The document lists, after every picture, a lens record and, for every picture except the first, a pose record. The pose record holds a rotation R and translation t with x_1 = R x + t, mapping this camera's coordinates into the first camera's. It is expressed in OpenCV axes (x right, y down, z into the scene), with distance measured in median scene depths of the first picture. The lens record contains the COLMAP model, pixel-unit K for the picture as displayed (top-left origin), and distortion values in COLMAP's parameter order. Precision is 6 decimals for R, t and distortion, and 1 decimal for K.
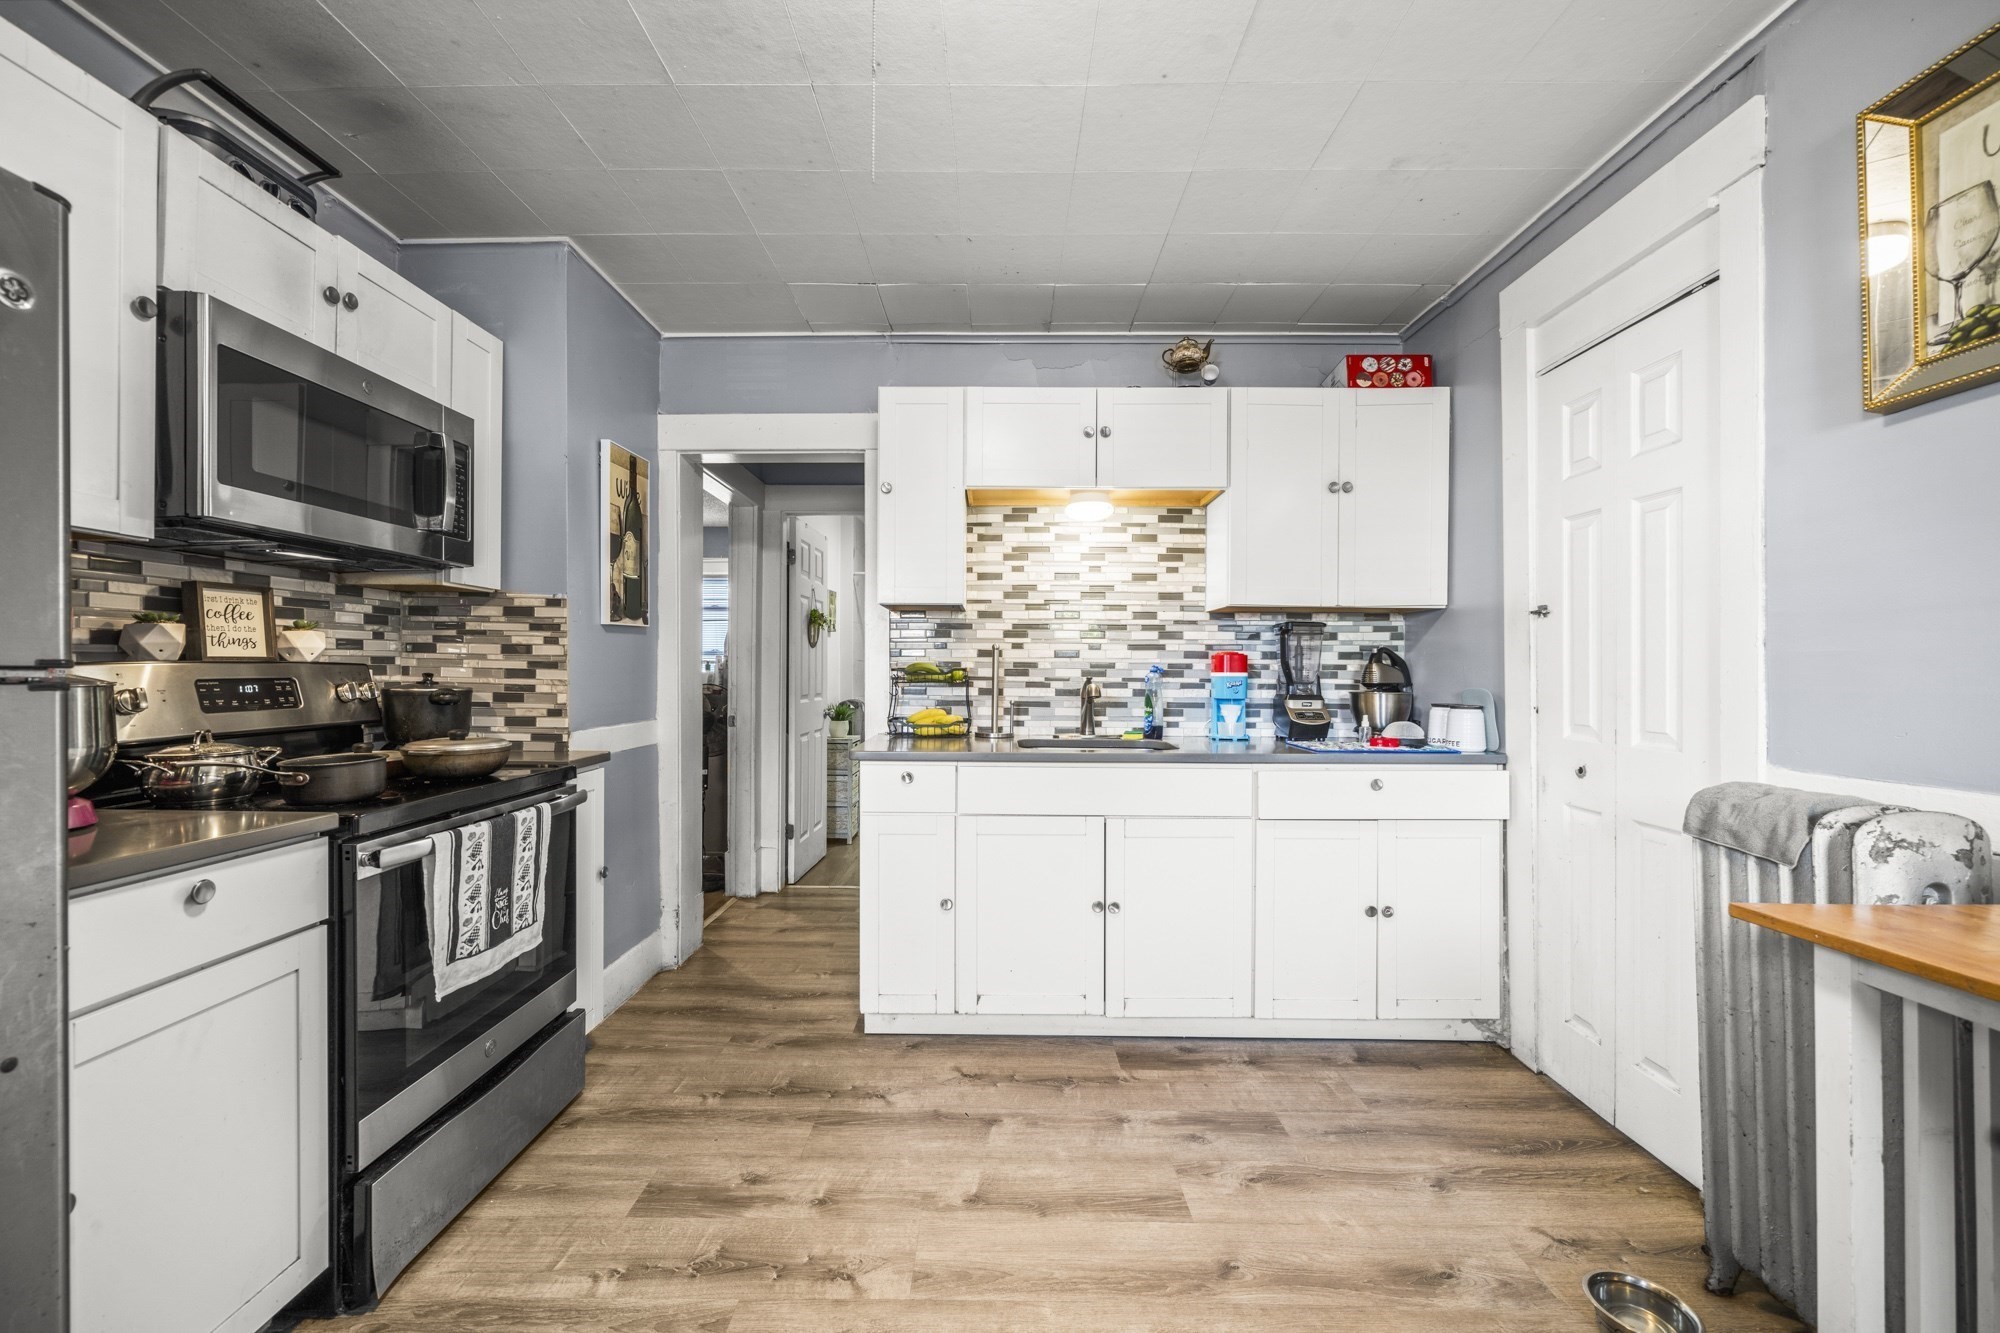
lens RADIAL K [[800.2, 0, 1007.5], [0, 800.2, 669.9], [0, 0, 1]] dist [-0.000760, 0.000632]
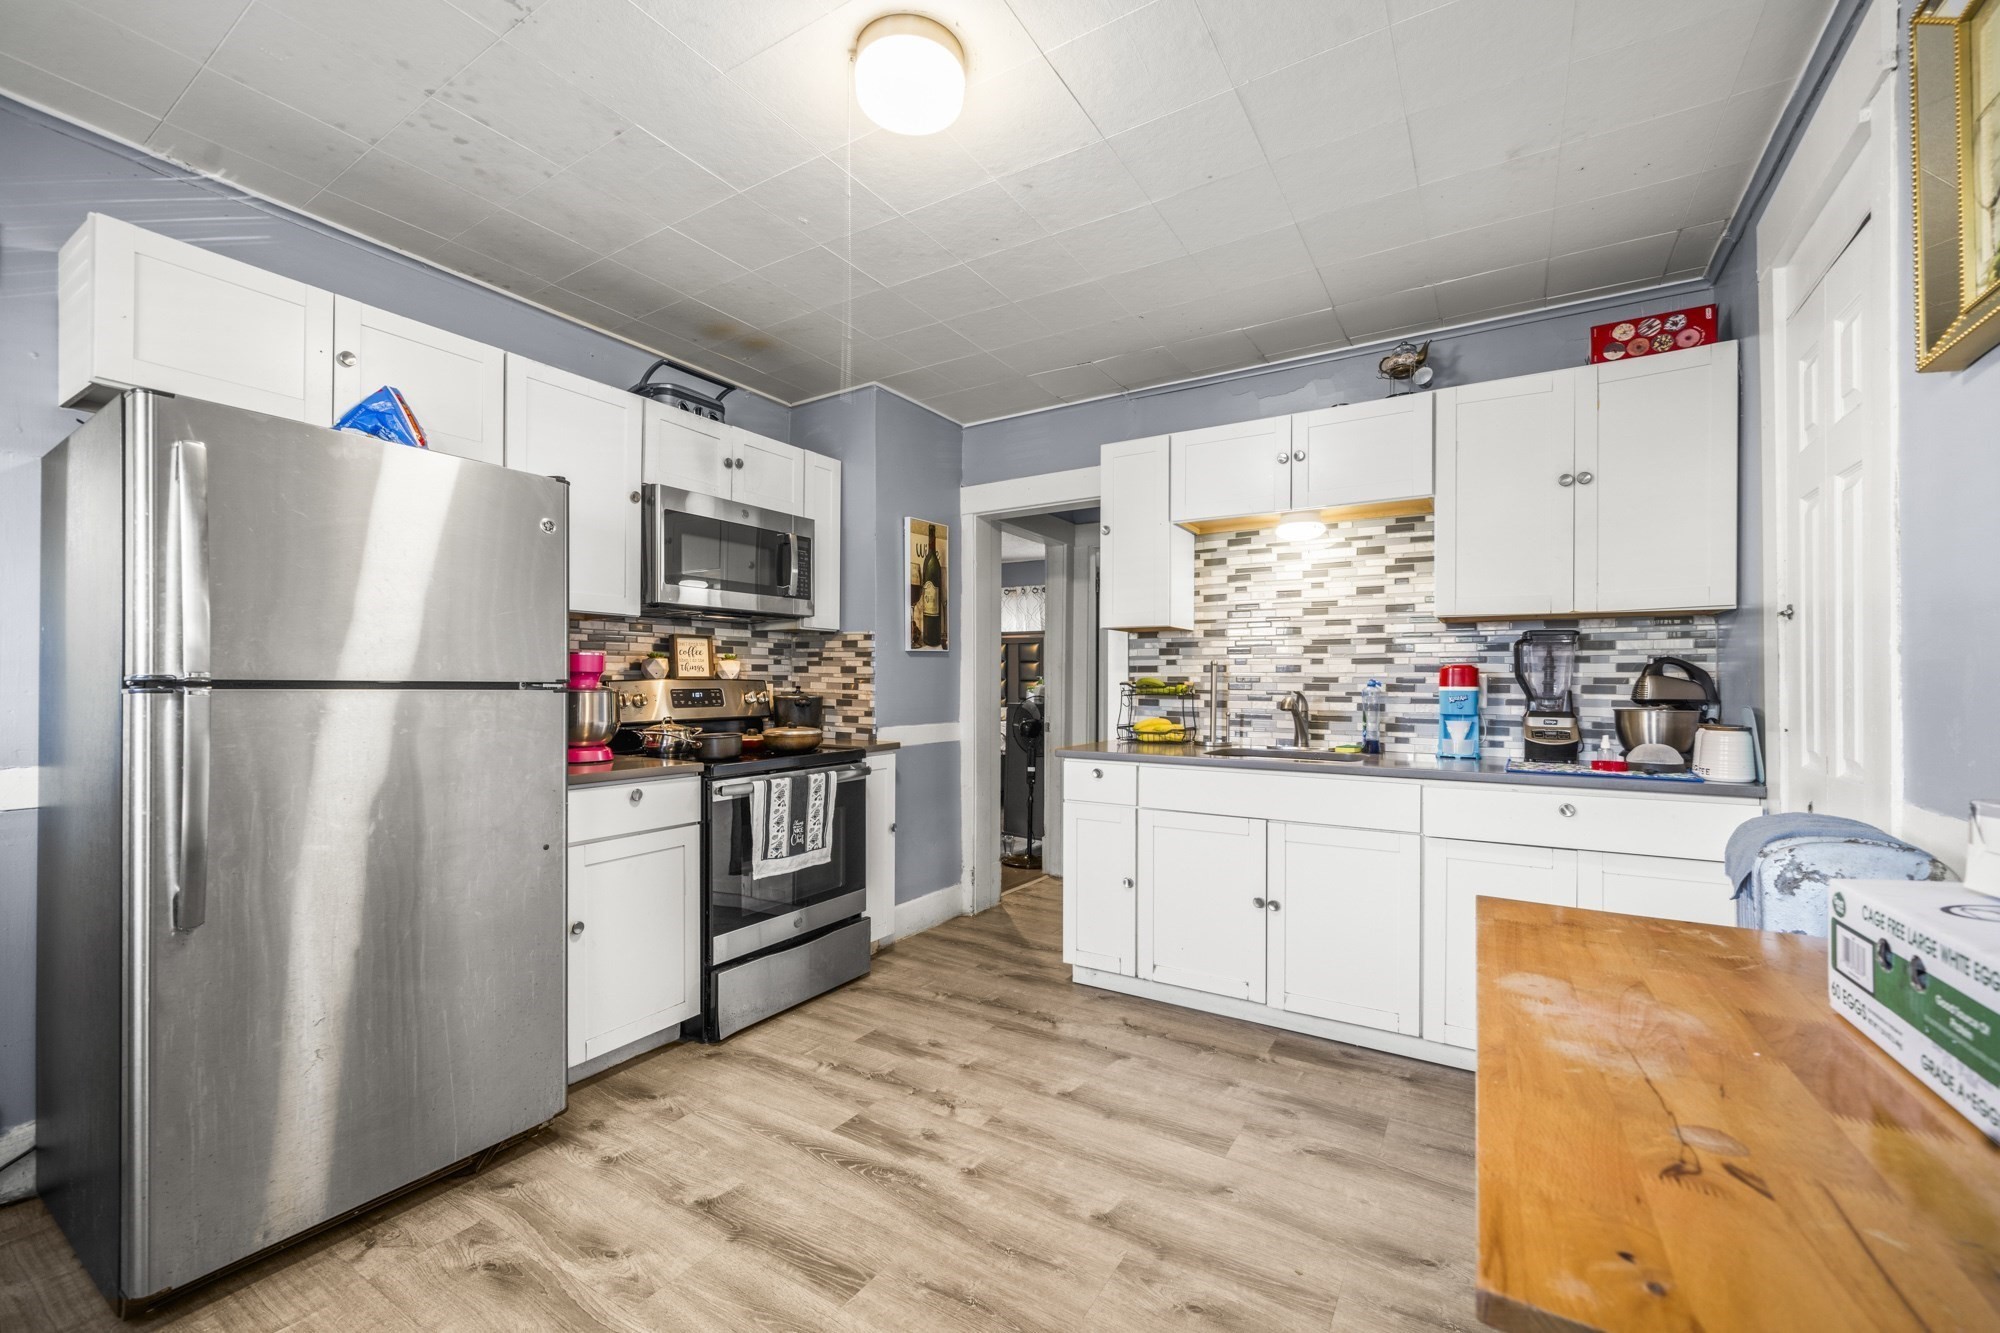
lens RADIAL K [[800.2, 0, 988.5], [0, 800.2, 684.1], [0, 0, 1]] dist [-0.000760, 0.000632]
pose [[0.854086, -0.000351, -0.520131, 0.407015], [0.000019, 1.000000, -0.000644, 0.001070], [0.520131, 0.000540, 0.854086, -0.129574]]
